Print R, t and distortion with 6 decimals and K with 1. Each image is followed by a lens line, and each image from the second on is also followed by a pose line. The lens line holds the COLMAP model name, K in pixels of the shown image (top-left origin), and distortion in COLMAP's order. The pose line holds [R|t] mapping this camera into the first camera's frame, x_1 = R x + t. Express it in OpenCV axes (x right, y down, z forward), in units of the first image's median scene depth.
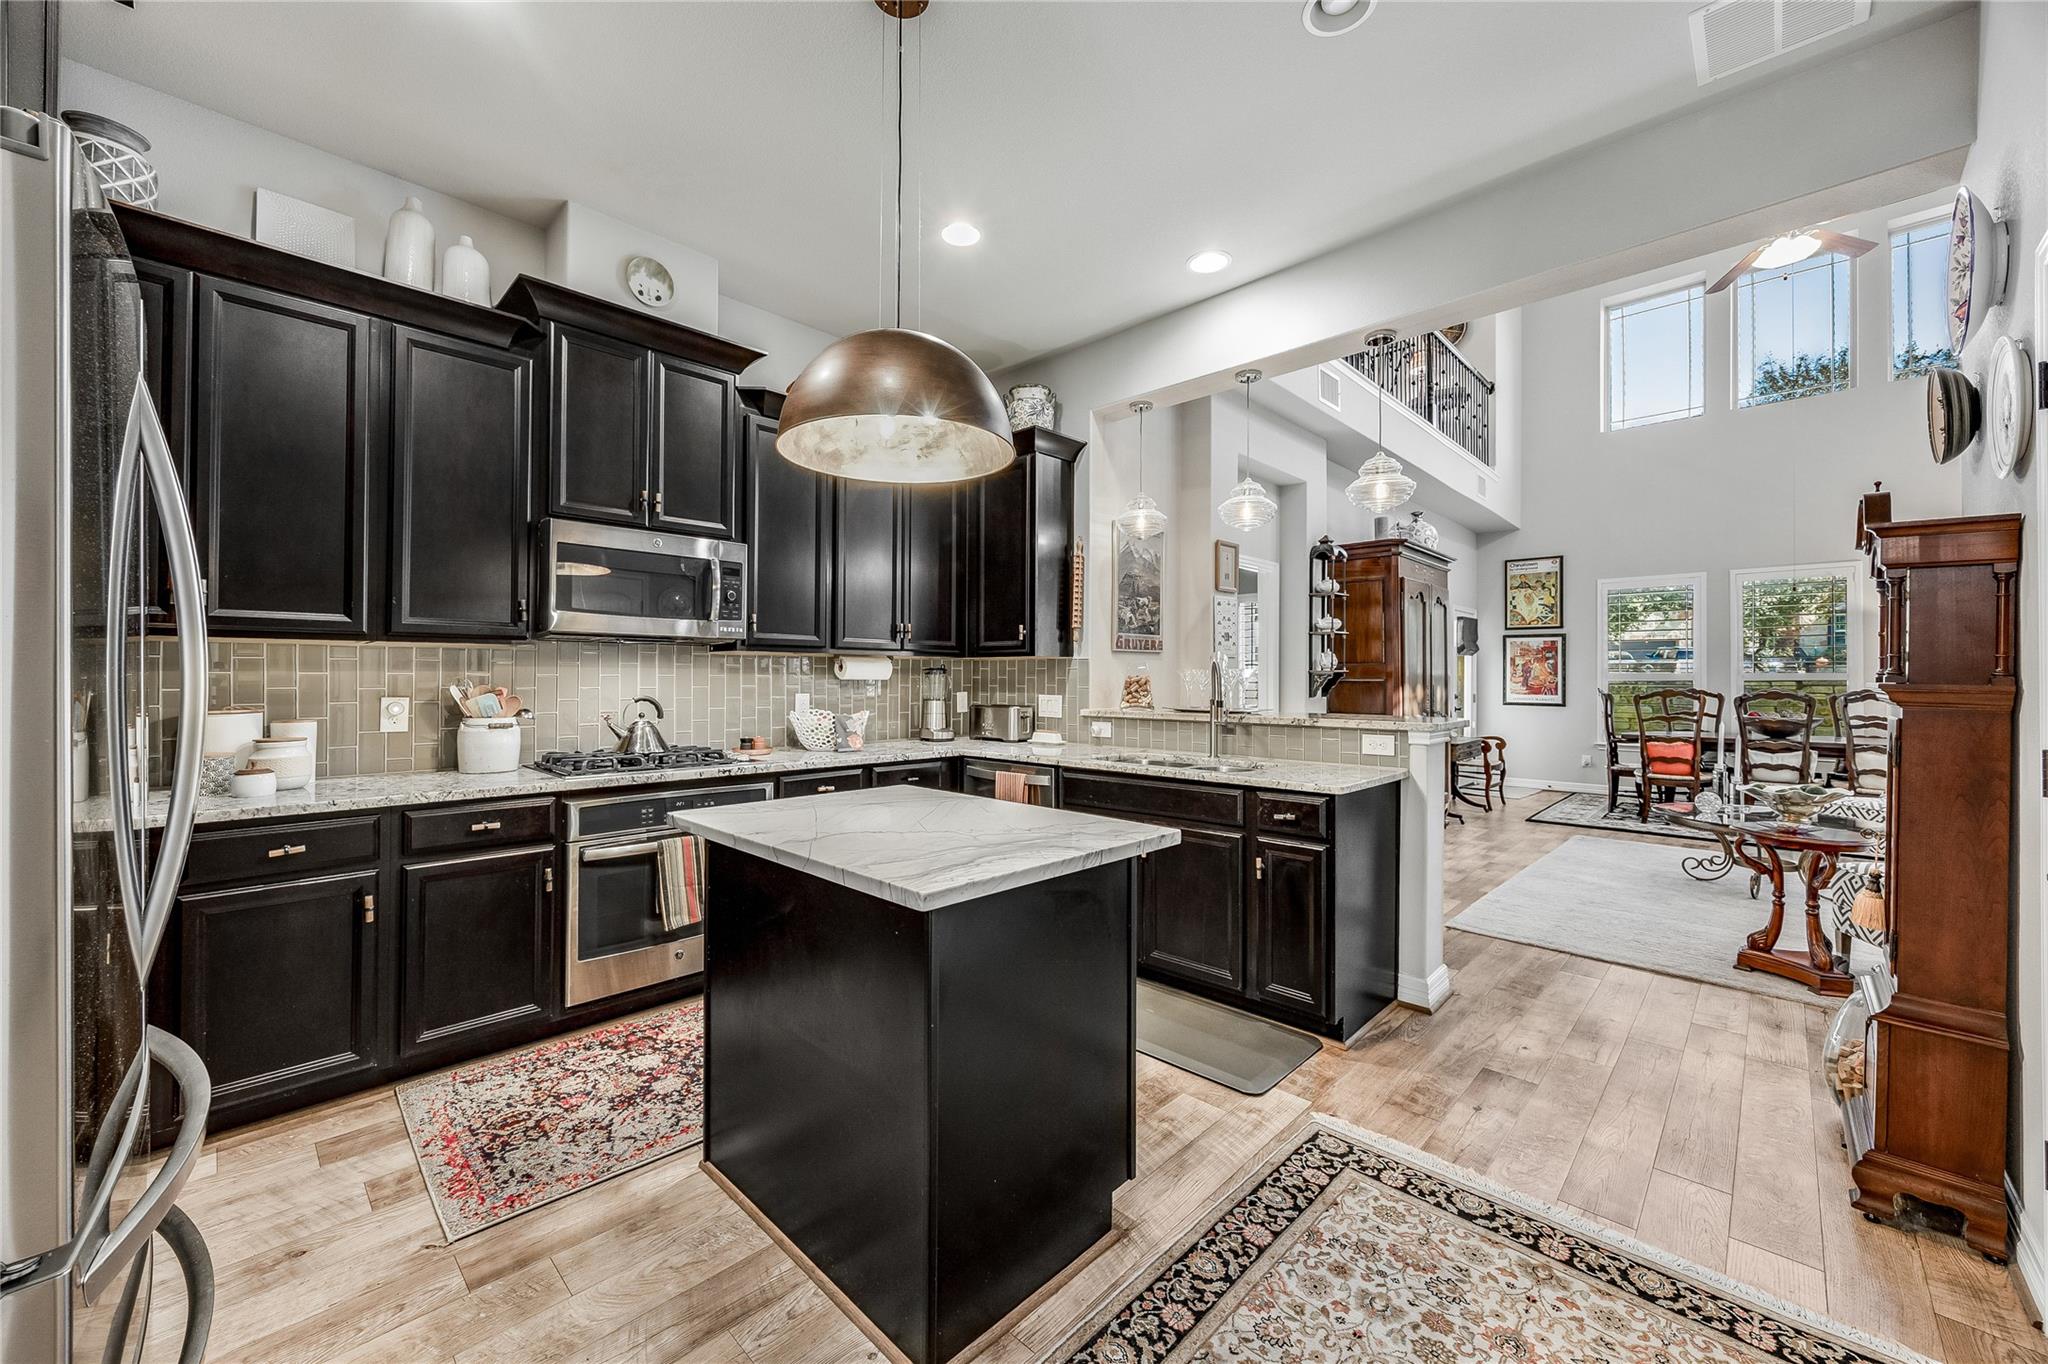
lens RADIAL K [[775.5, 0, 1010.5], [0, 775.5, 676.5], [0, 0, 1]] dist [-0.003078, -0.000426]
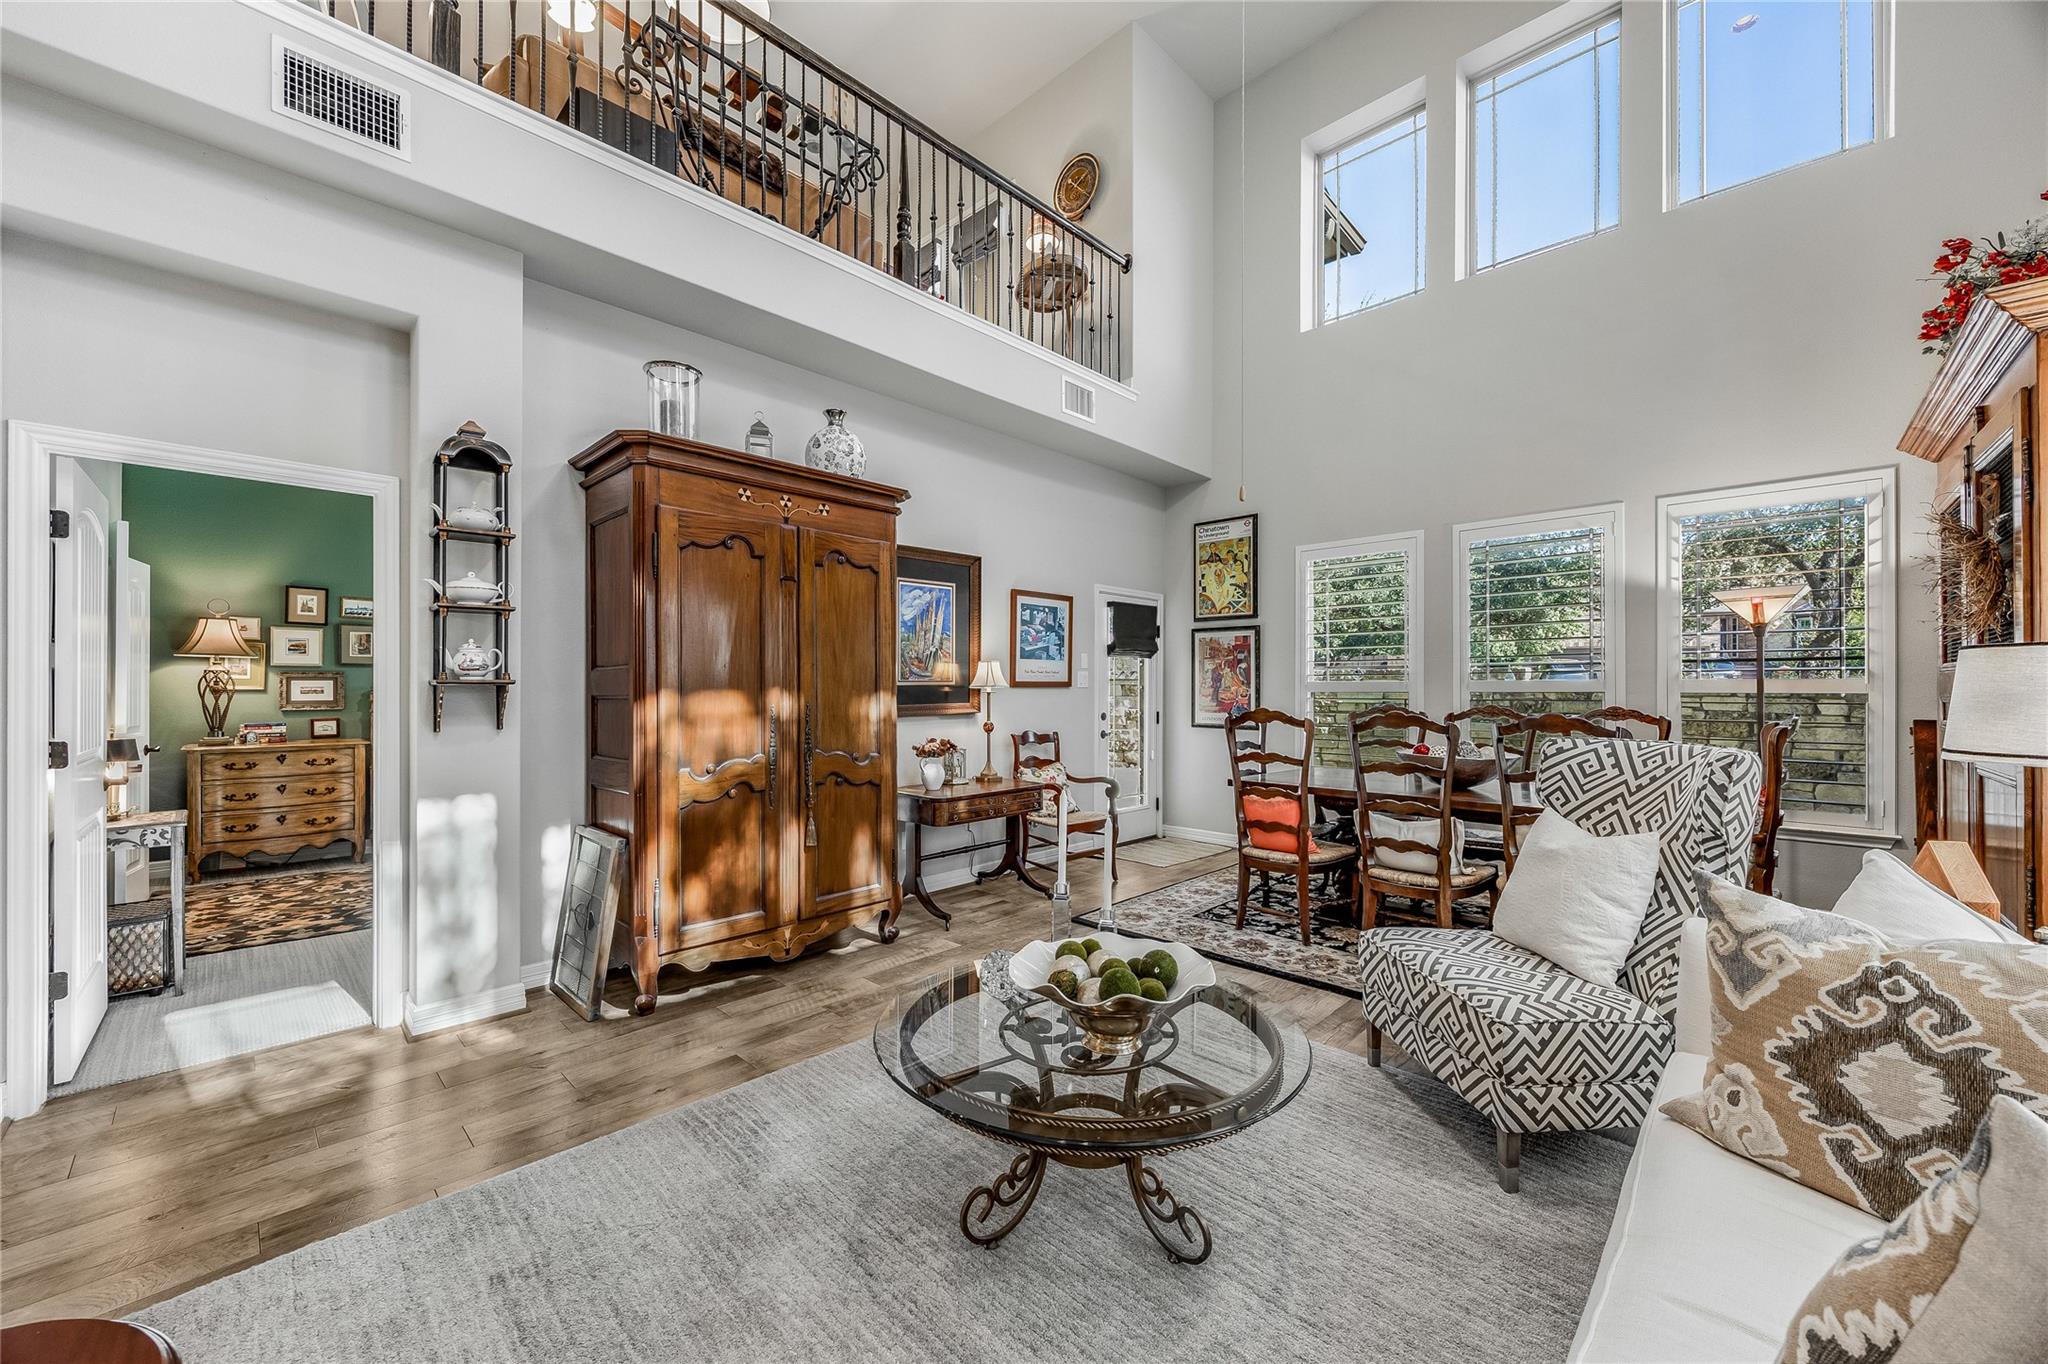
lens RADIAL K [[780.2, 0, 1019.0], [0, 780.2, 685.9], [0, 0, 1]] dist [-0.002004, -0.000222]
pose [[0.999974, -0.004305, 0.005721, 1.046242], [0.004310, 0.999990, -0.000804, -0.002803], [-0.005718, 0.000828, 0.999983, 0.632661]]
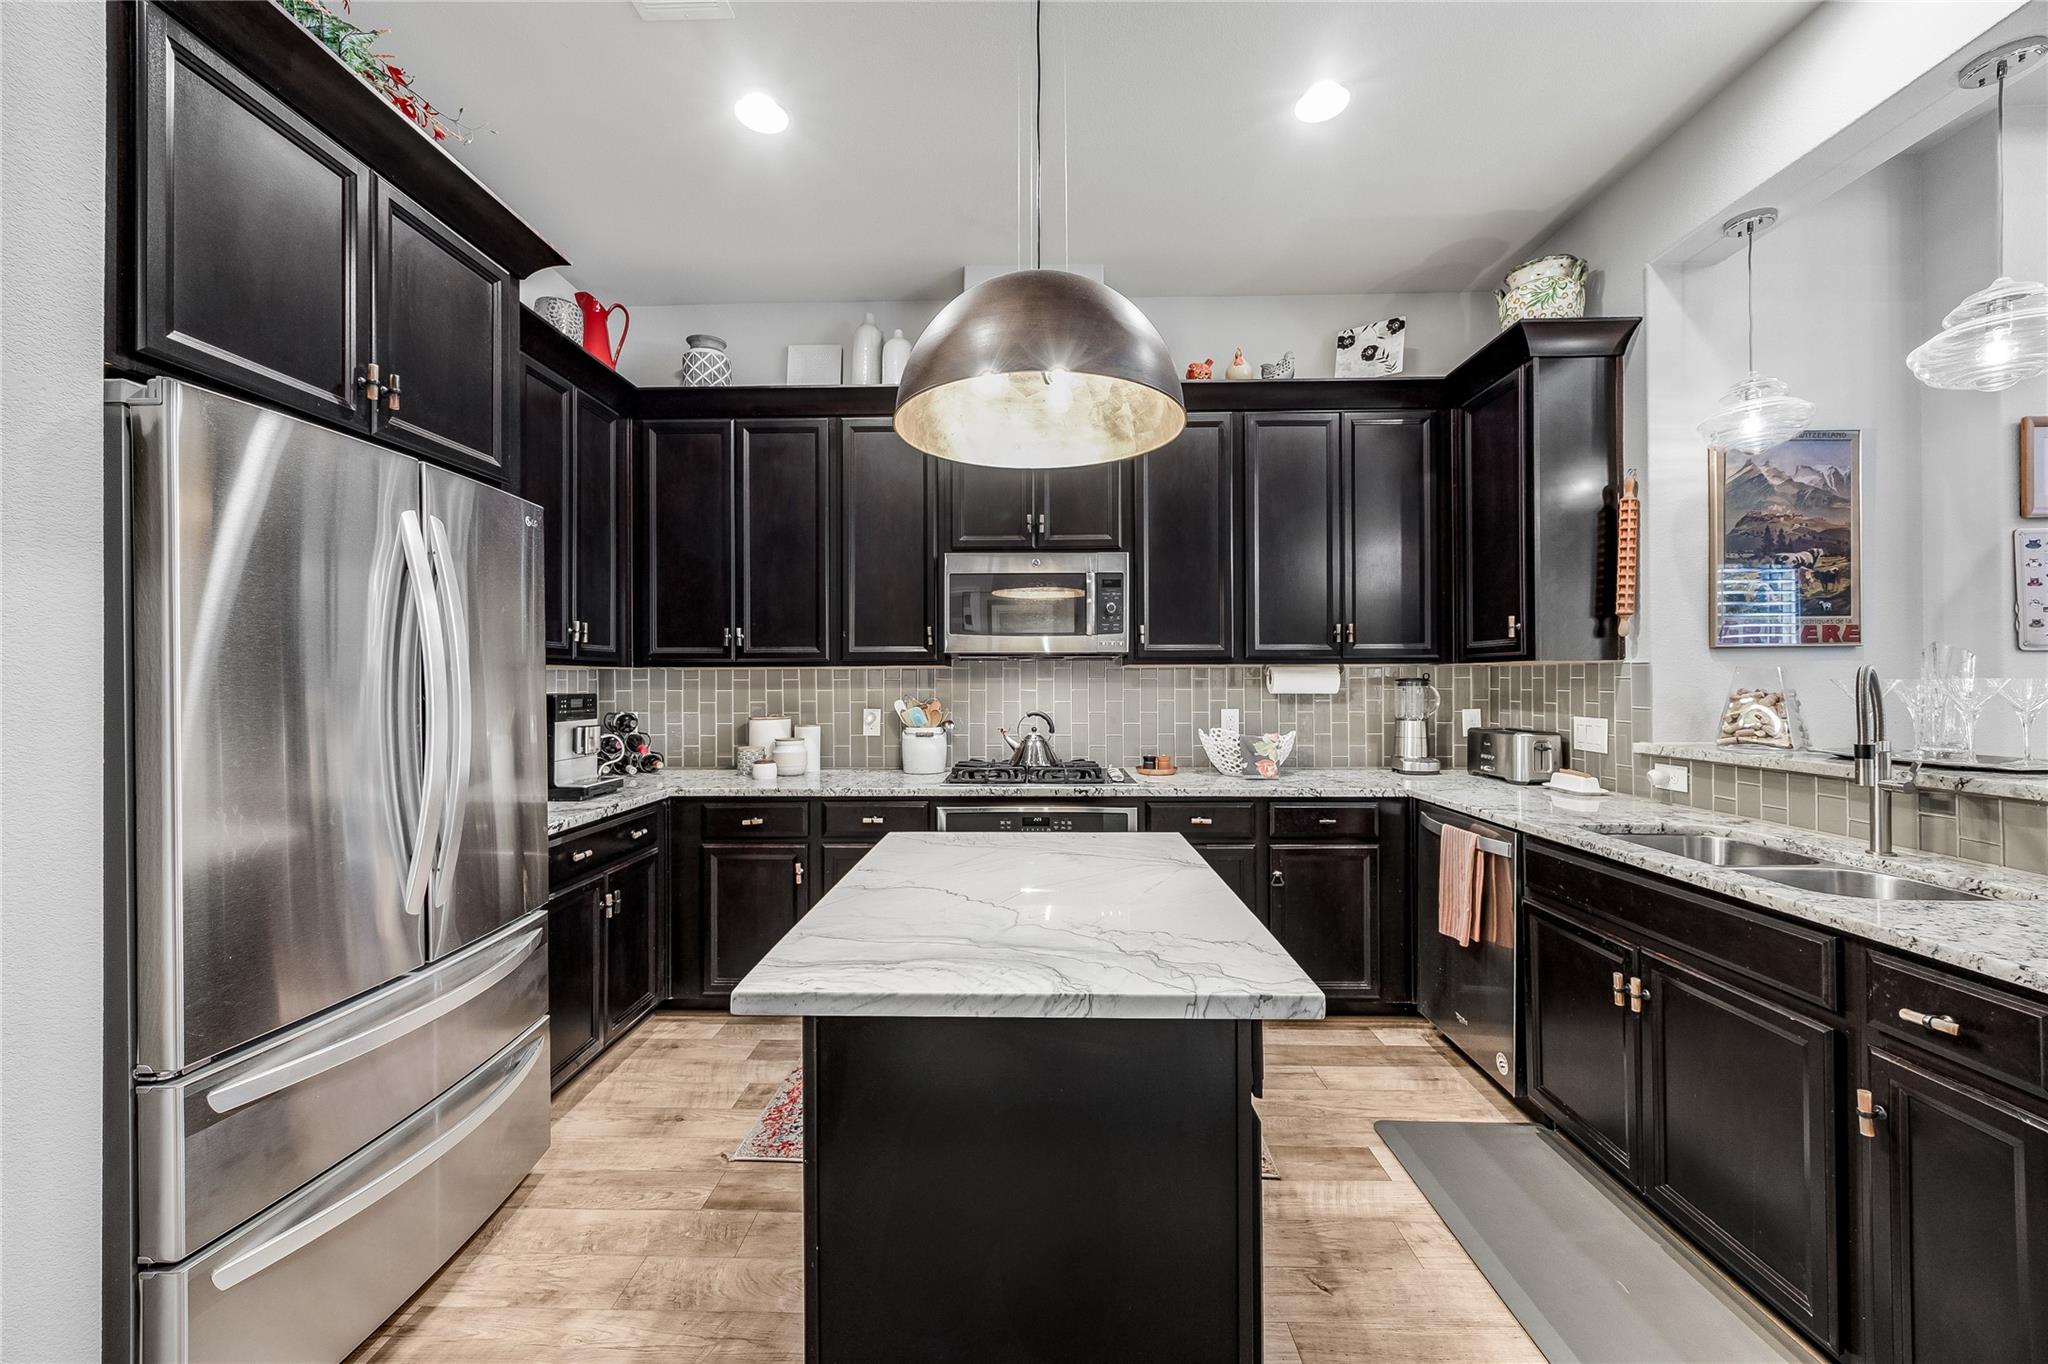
lens RADIAL K [[776.1, 0, 1017.7], [0, 776.1, 679.3], [0, 0, 1]] dist [-0.001197, -0.000167]
pose [[0.686114, -0.006369, -0.727466, 0.204340], [0.007729, 0.999969, -0.001465, -0.012133], [0.727453, -0.004617, 0.686142, 0.200519]]
